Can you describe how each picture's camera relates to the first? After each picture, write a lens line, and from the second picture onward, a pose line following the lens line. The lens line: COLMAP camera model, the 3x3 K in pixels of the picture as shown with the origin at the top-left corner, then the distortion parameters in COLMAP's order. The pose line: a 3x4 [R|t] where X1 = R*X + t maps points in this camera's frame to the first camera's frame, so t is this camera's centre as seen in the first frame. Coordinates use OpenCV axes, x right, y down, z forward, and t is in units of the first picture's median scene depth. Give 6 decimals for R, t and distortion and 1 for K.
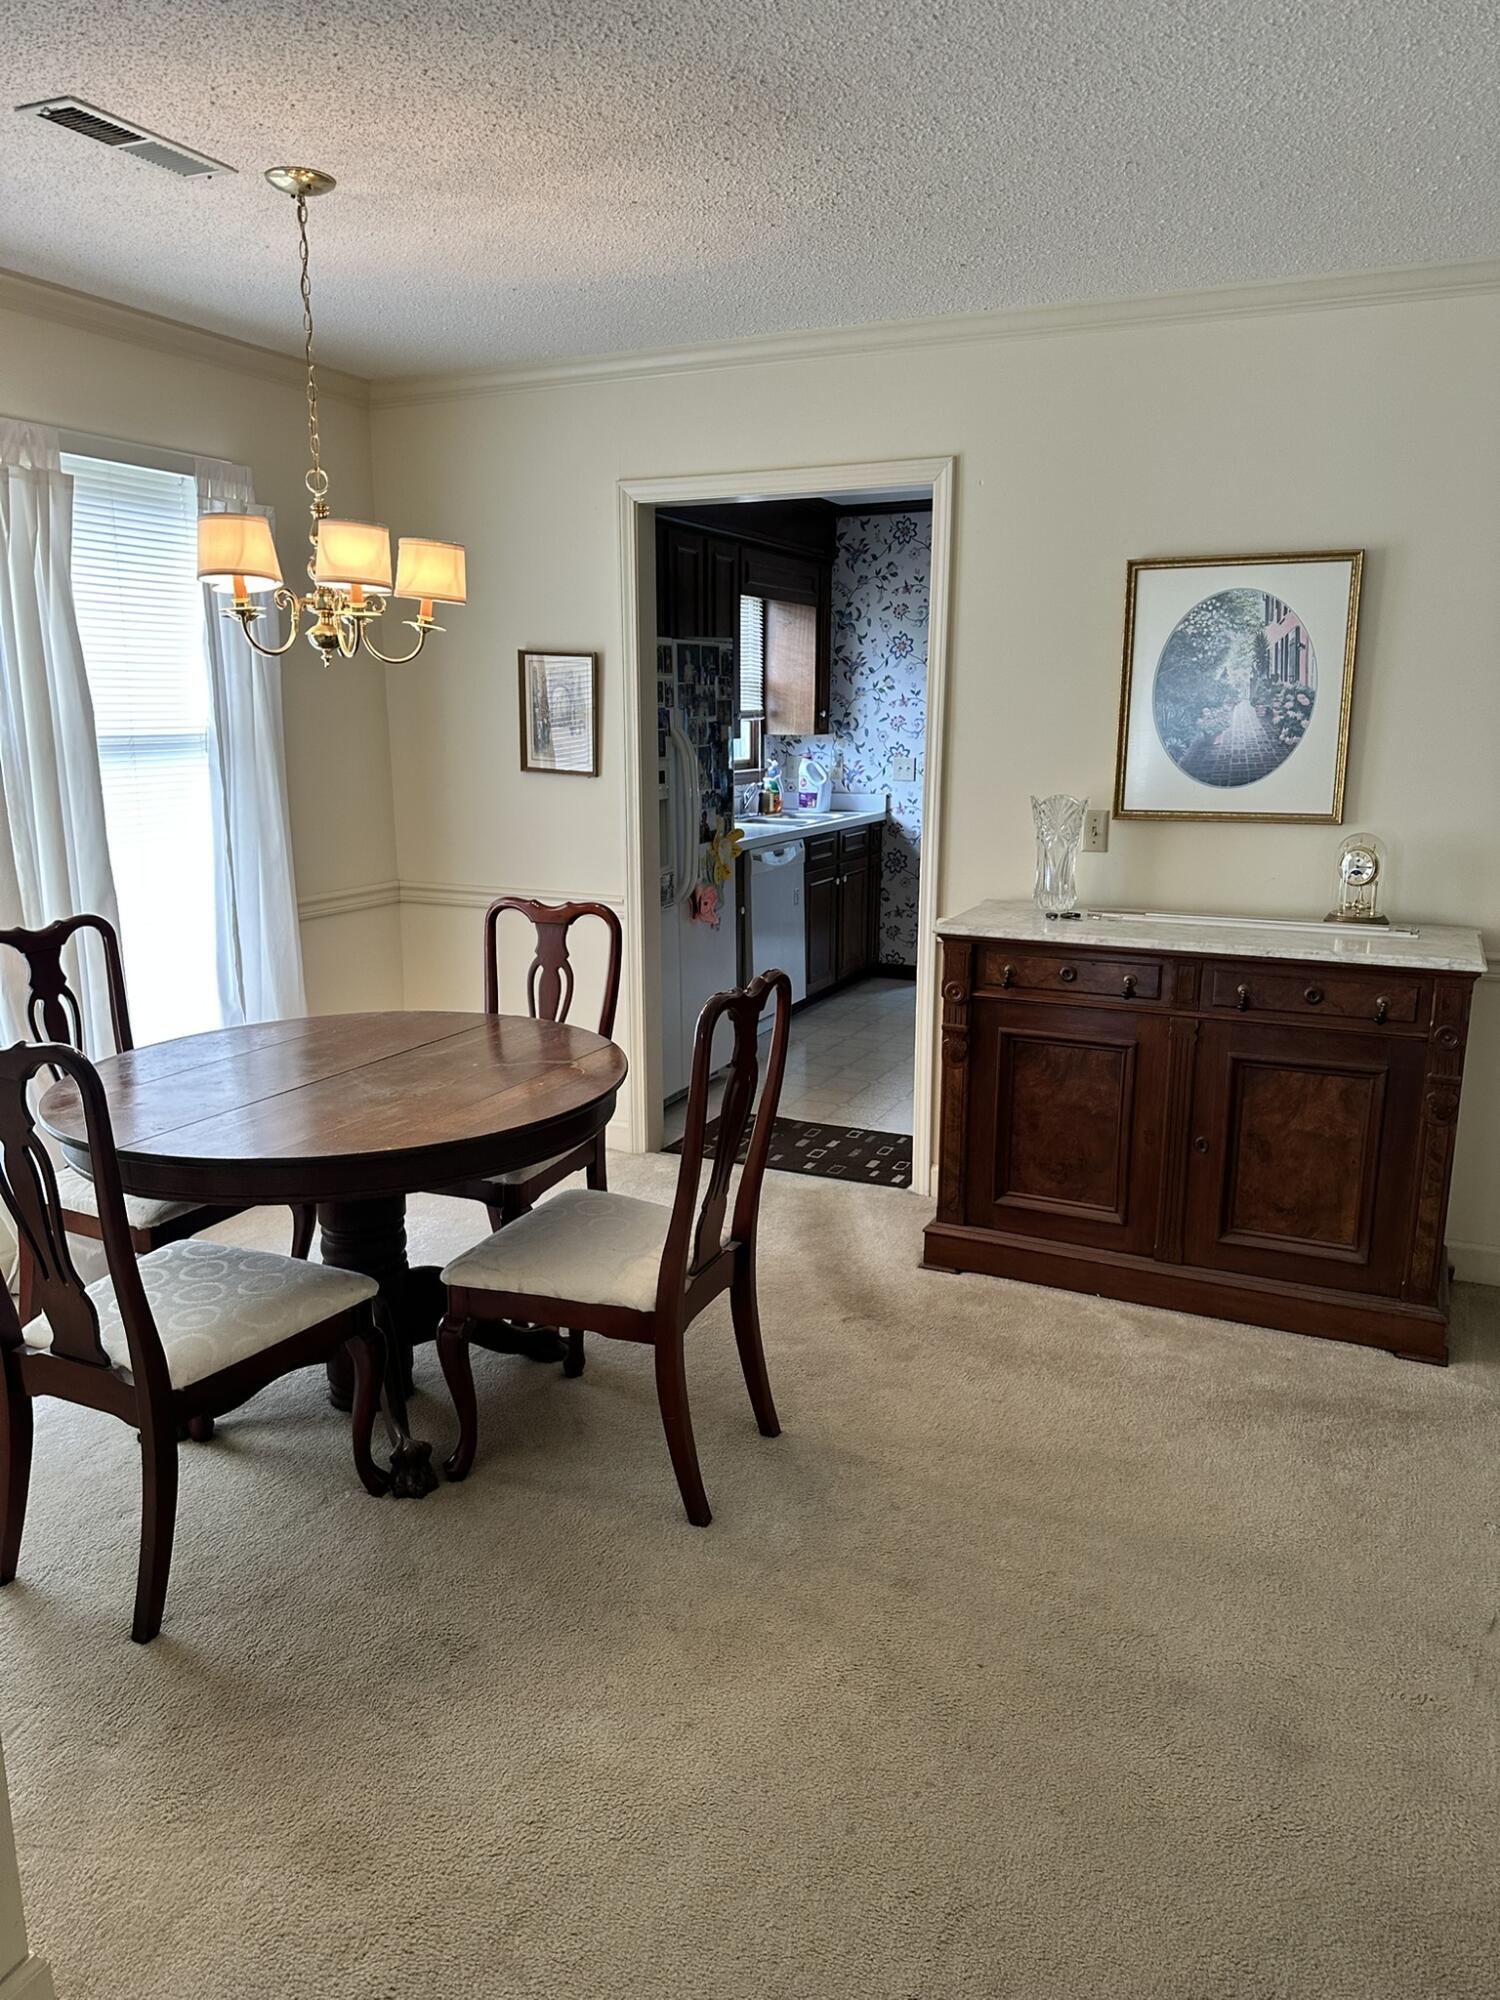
lens RADIAL K [[1414.1, 0, 745.5], [0, 1414.1, 998.7], [0, 0, 1]] dist [0.027614, -0.027854]
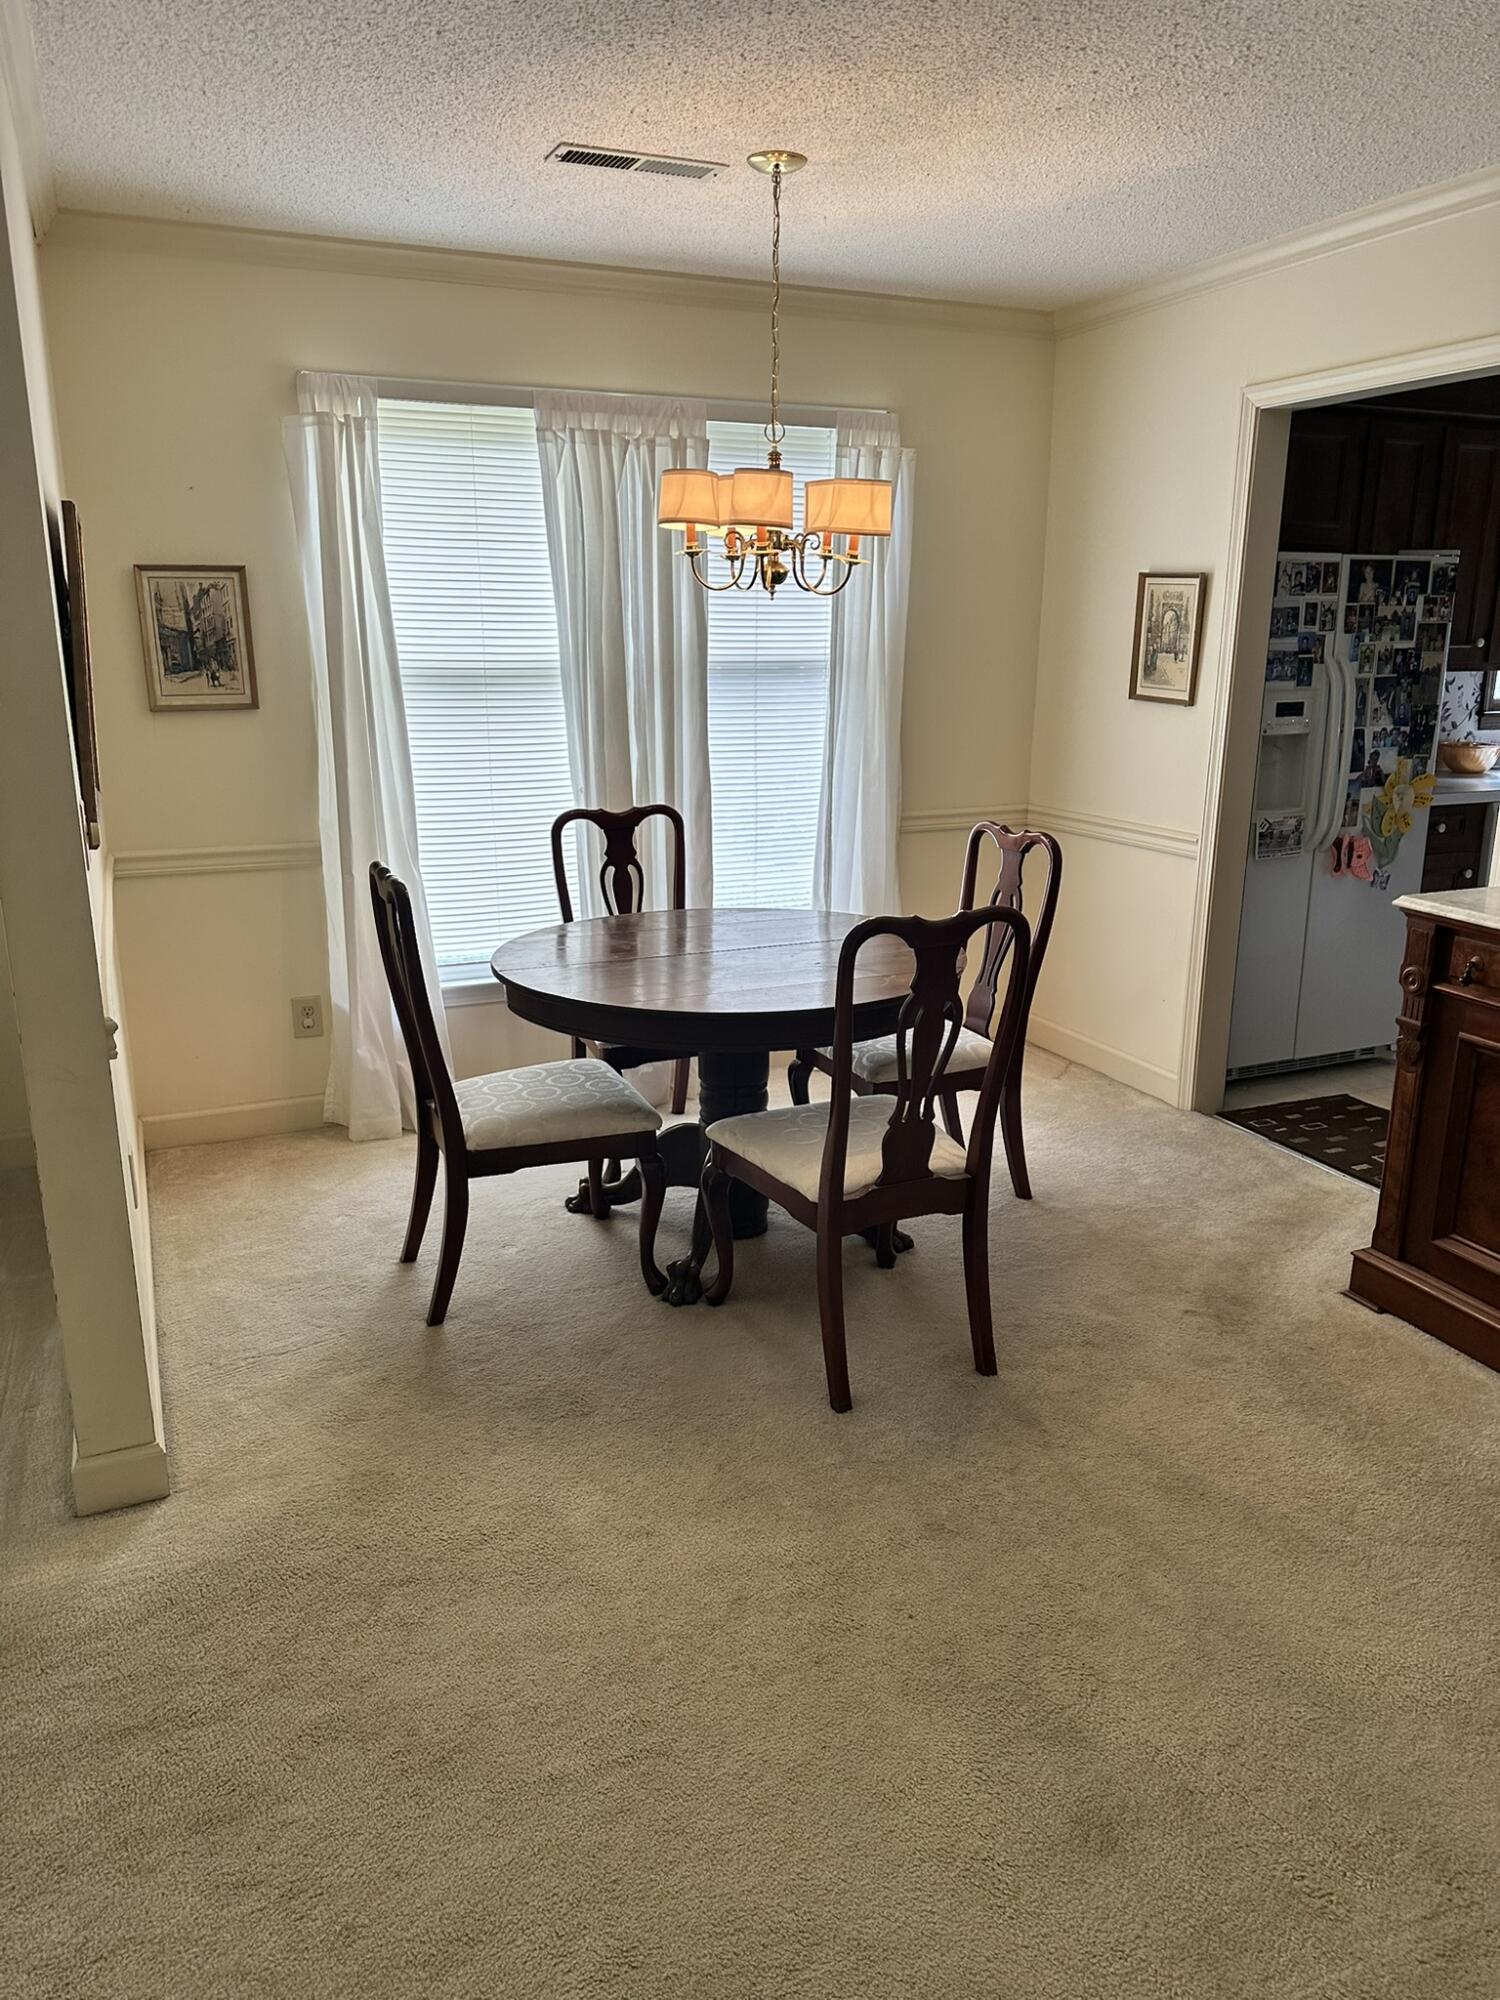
lens RADIAL K [[1414.1, 0, 728.7], [0, 1414.1, 1014.7], [0, 0, 1]] dist [0.027614, -0.027854]
pose [[0.736387, 0.176891, -0.653026, 0.418715], [-0.141417, 0.984138, 0.107113, -0.018544], [0.661615, 0.013473, 0.749722, 0.111723]]
